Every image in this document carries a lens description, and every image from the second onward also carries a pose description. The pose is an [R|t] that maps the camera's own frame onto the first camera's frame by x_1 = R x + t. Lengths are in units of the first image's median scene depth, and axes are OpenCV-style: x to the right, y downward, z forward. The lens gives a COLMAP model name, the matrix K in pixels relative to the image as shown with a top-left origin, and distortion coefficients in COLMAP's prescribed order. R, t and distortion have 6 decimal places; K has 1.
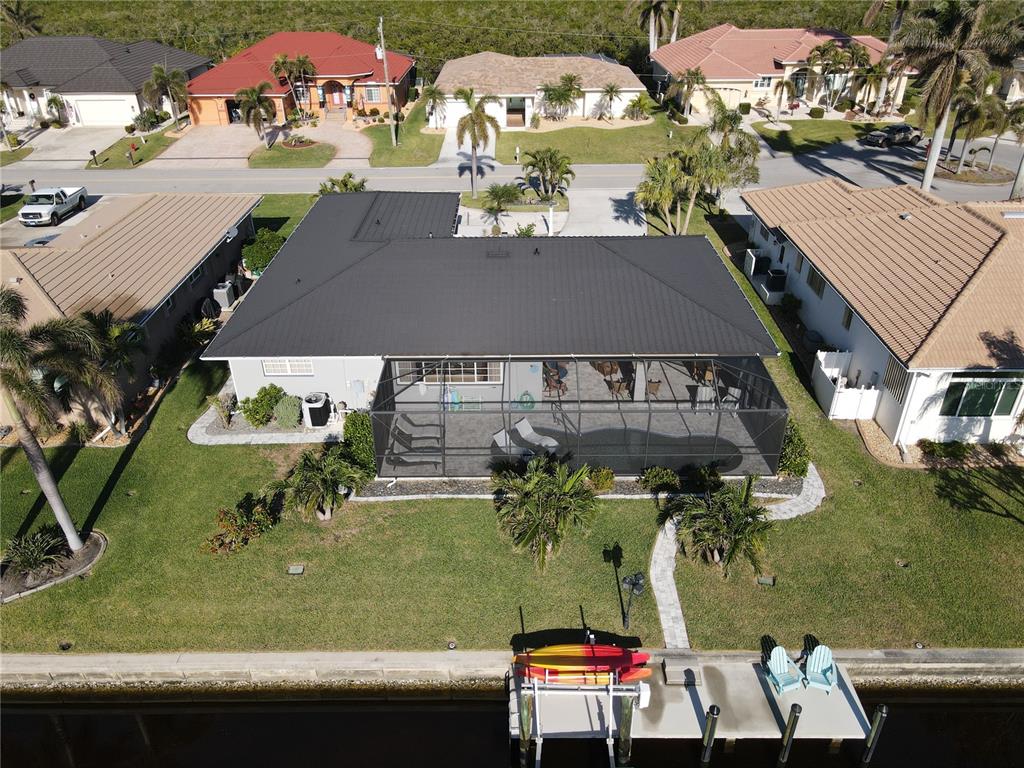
lens RADIAL K [[761.0, 0, 512.0], [0, 761.0, 384.0], [0, 0, 1]] dist [0.022142, -0.013847]
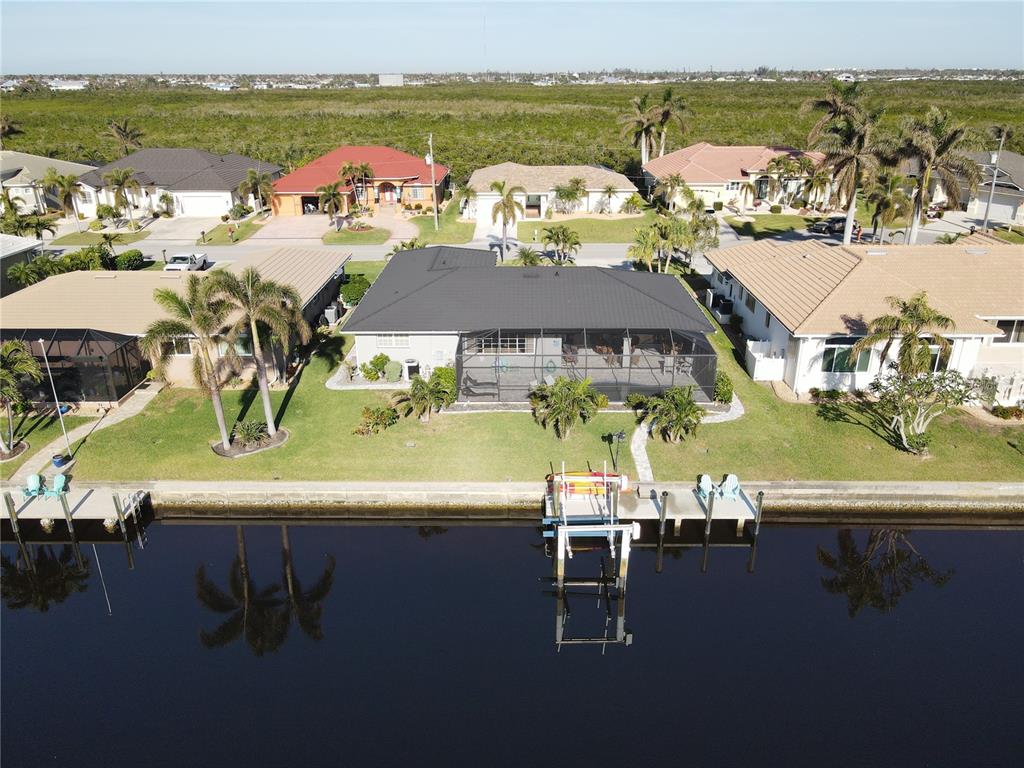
lens RADIAL K [[760.3, 0, 512.0], [0, 760.3, 384.0], [0, 0, 1]] dist [0.000124, 0.004195]
pose [[0.999941, 0.007663, -0.007645, -0.034862], [-0.008666, 0.989950, -0.141149, 0.205686], [0.006486, 0.141207, 0.989959, -0.364021]]
